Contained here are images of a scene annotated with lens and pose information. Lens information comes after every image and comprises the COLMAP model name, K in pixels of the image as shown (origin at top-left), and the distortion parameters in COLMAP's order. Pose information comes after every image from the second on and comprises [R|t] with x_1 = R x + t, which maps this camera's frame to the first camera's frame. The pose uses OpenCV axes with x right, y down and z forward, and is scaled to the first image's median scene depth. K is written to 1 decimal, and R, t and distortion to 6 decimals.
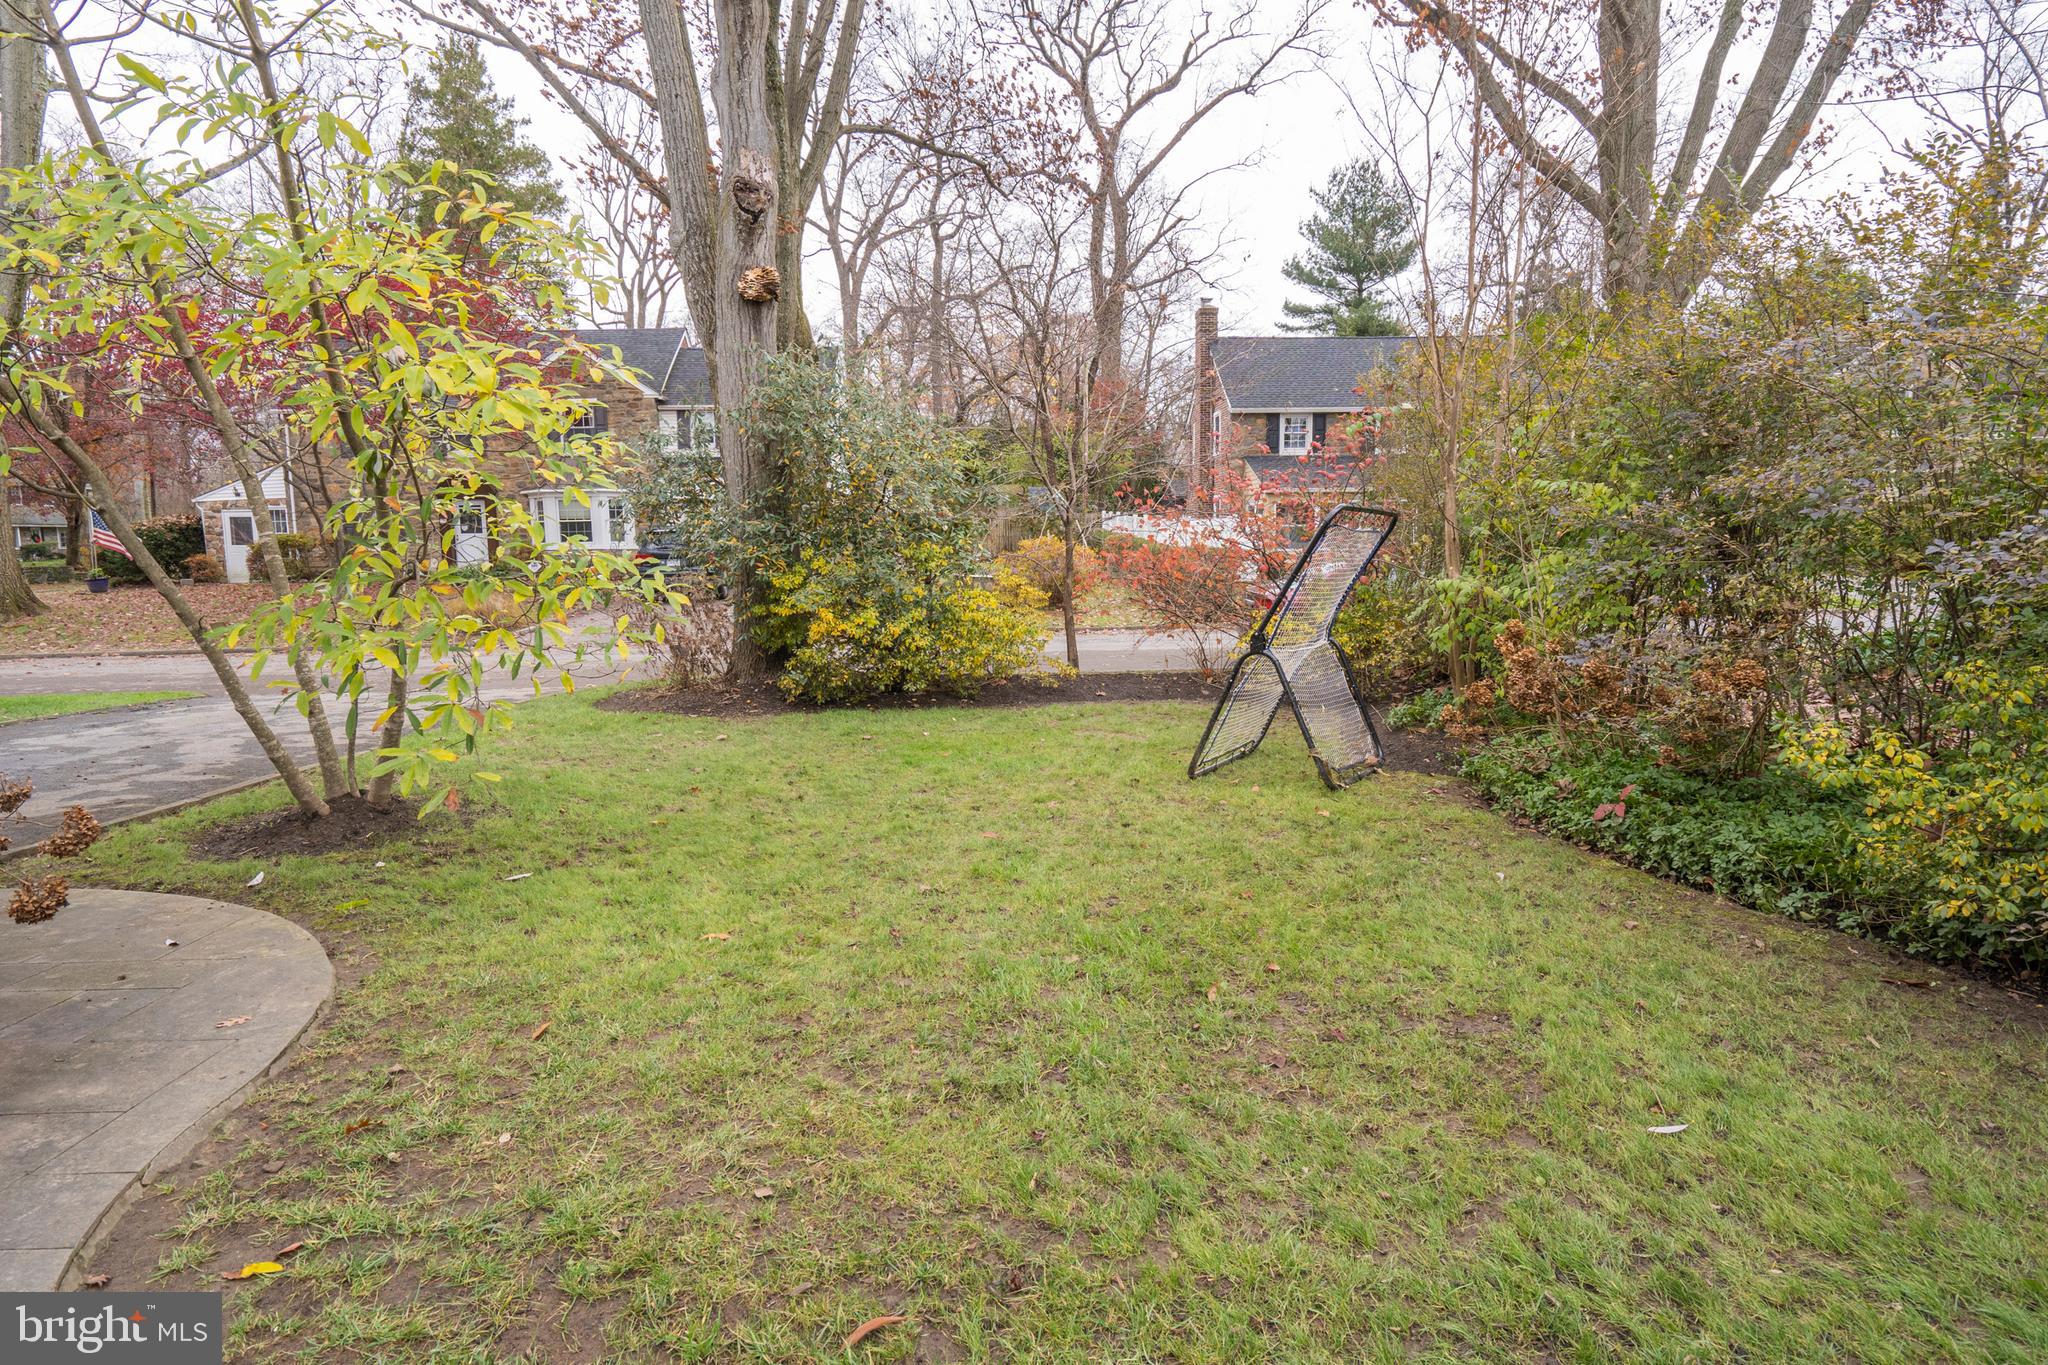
lens RADIAL K [[1184.8, 0, 1018.1], [0, 1184.8, 694.4], [0, 0, 1]] dist [-0.003495, -0.000291]
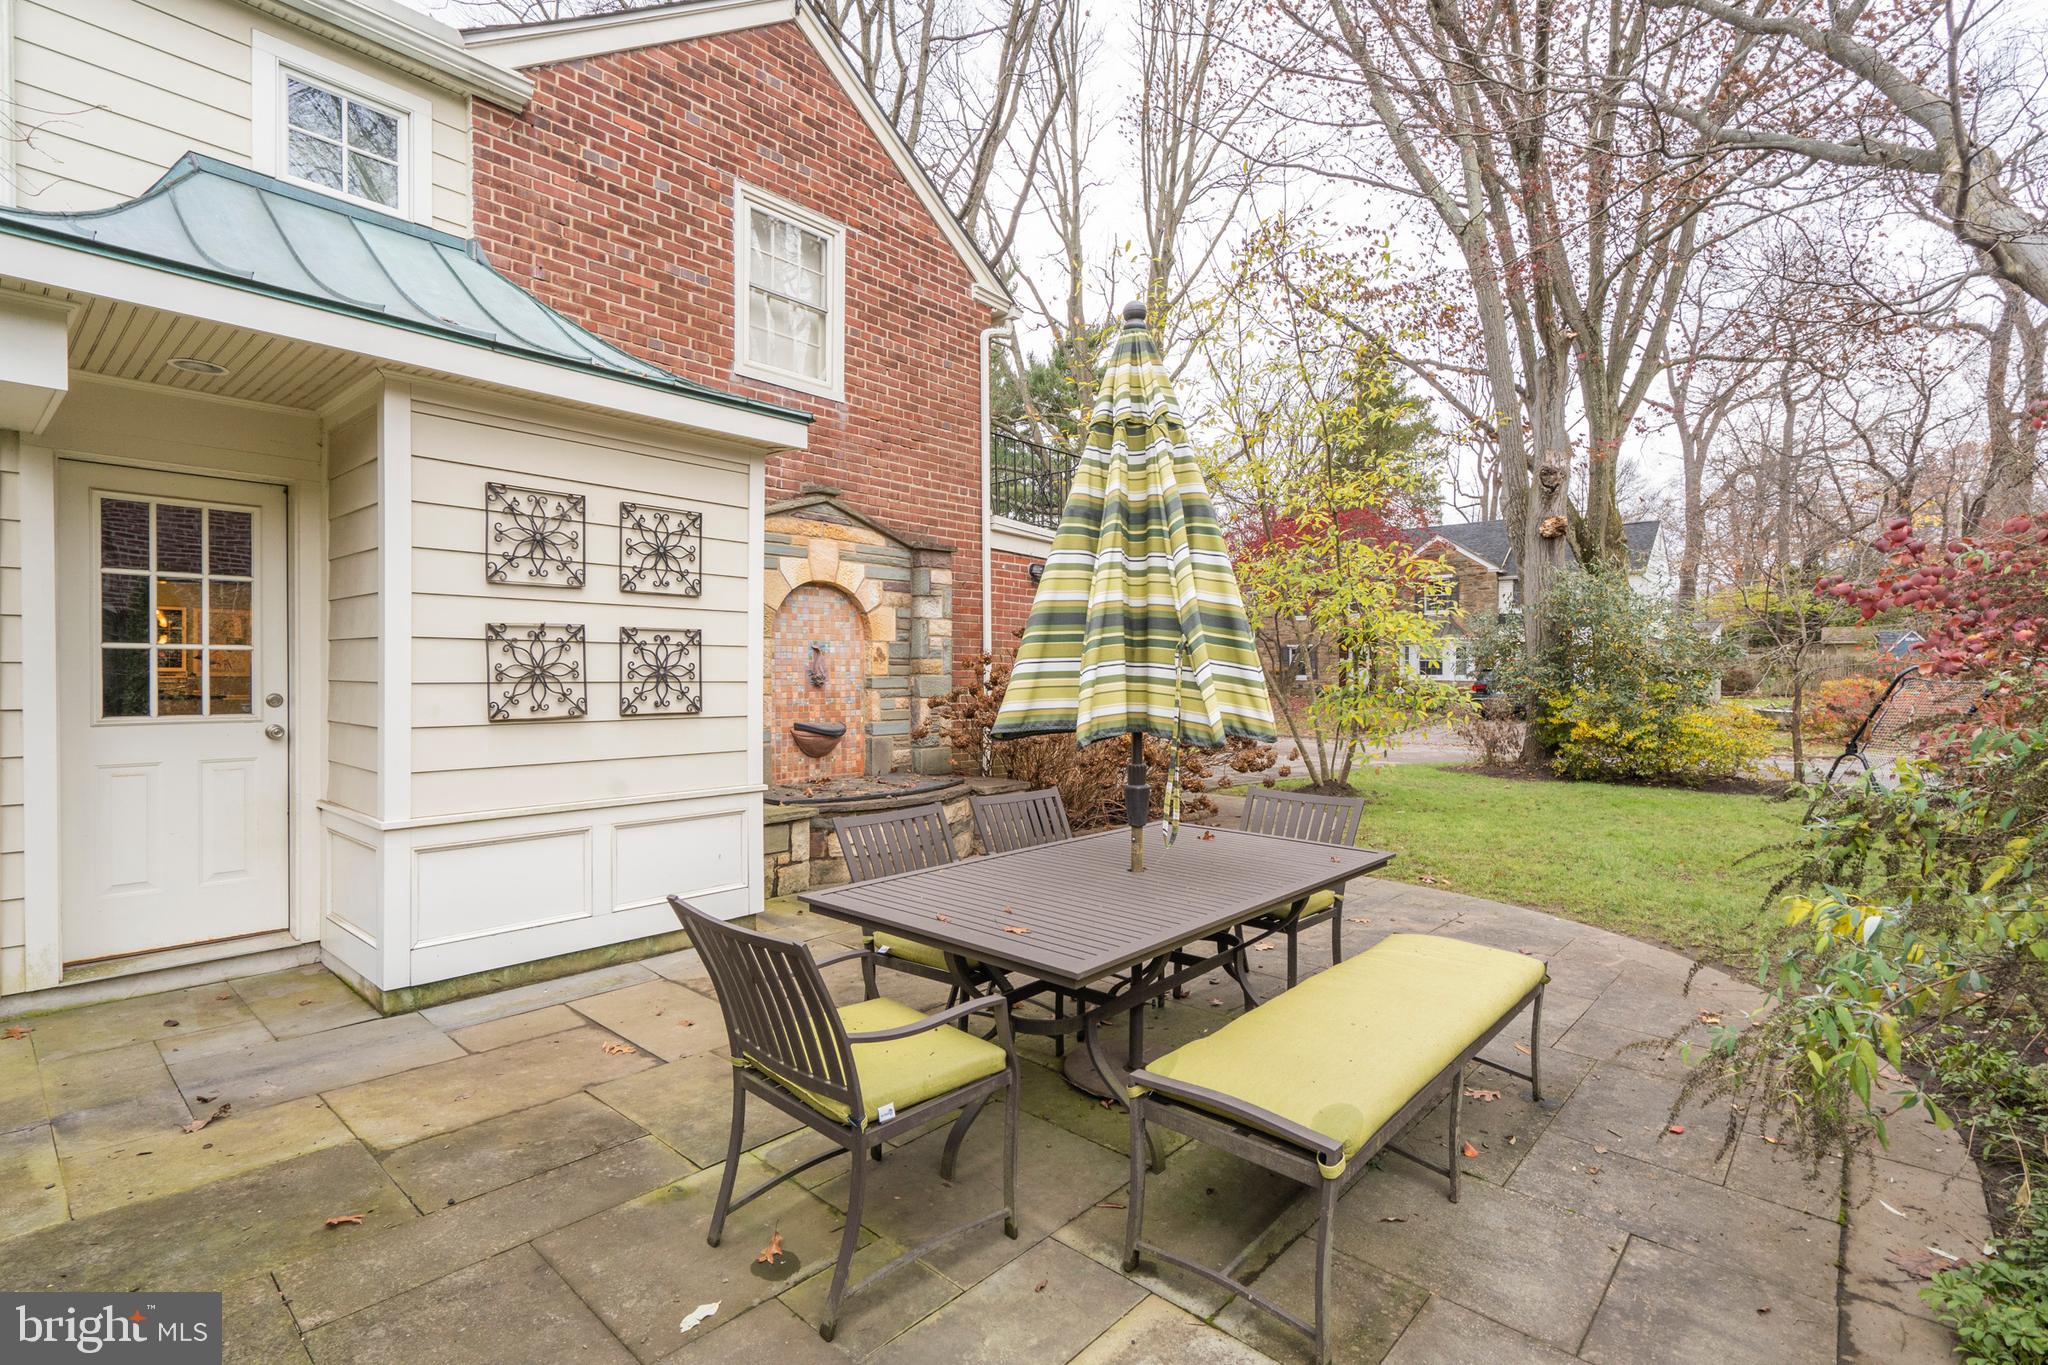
lens RADIAL K [[947.1, 0, 1025.3], [0, 947.1, 679.1], [0, 0, 1]] dist [-0.000599, -0.000484]
pose [[0.725936, 0.021067, -0.687439, 0.105225], [-0.104365, 0.991330, -0.079829, 0.033199], [0.679798, 0.129695, 0.721841, -0.287195]]
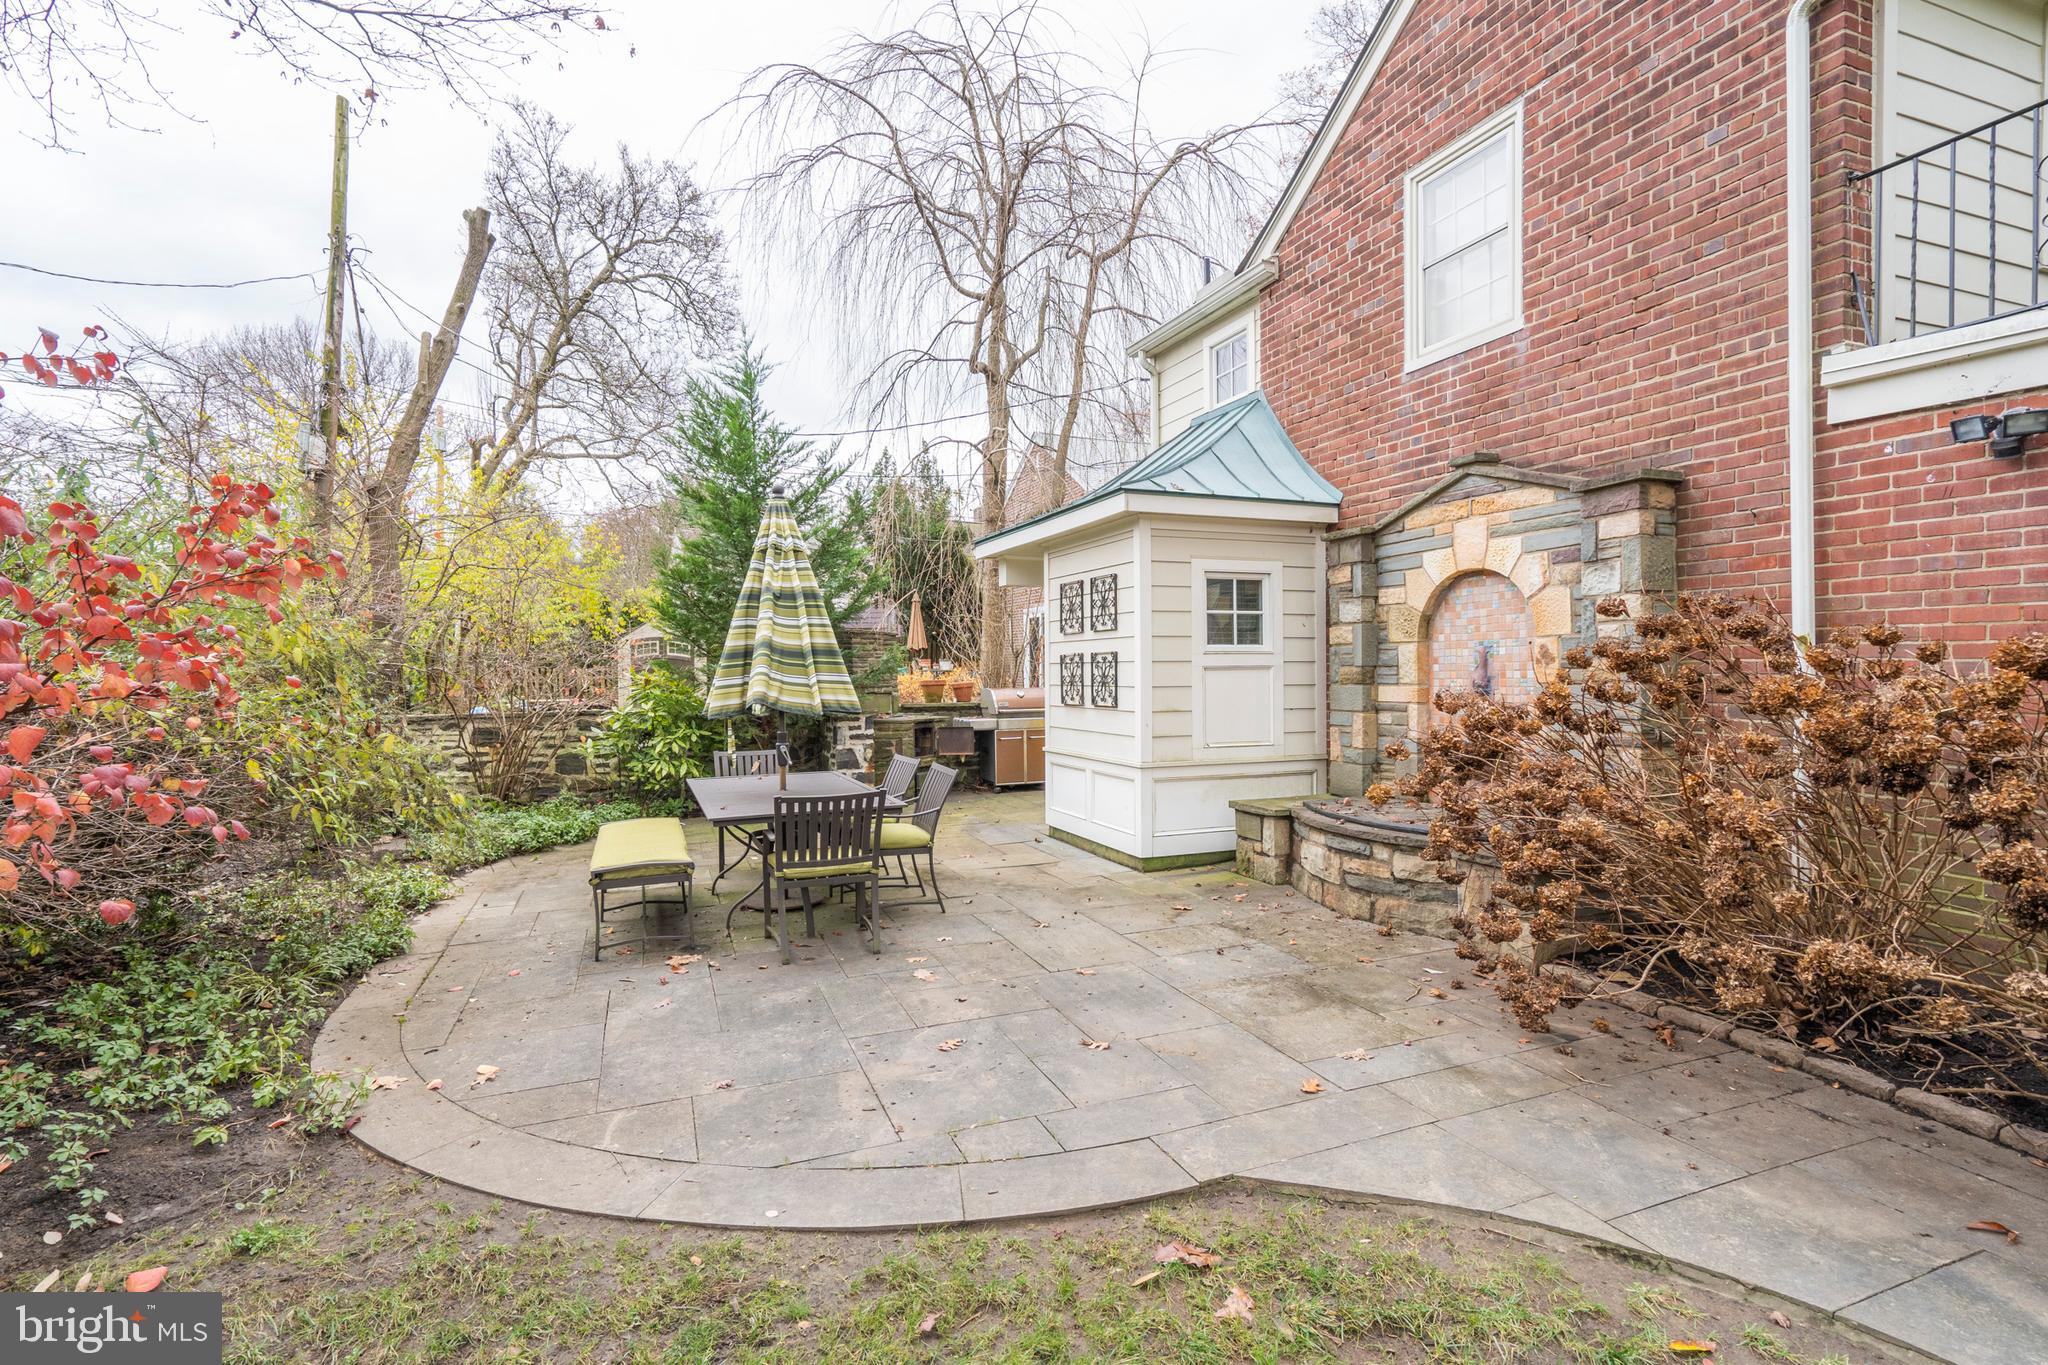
lens RADIAL K [[997.9, 0, 1026.4], [0, 997.9, 689.7], [0, 0, 1]] dist [0.003709, 0.000292]
pose [[-0.941408, 0.016704, -0.336856, 0.033283], [-0.033135, 0.989360, 0.141664, -0.032569], [0.335638, 0.144526, -0.930838, 0.210363]]
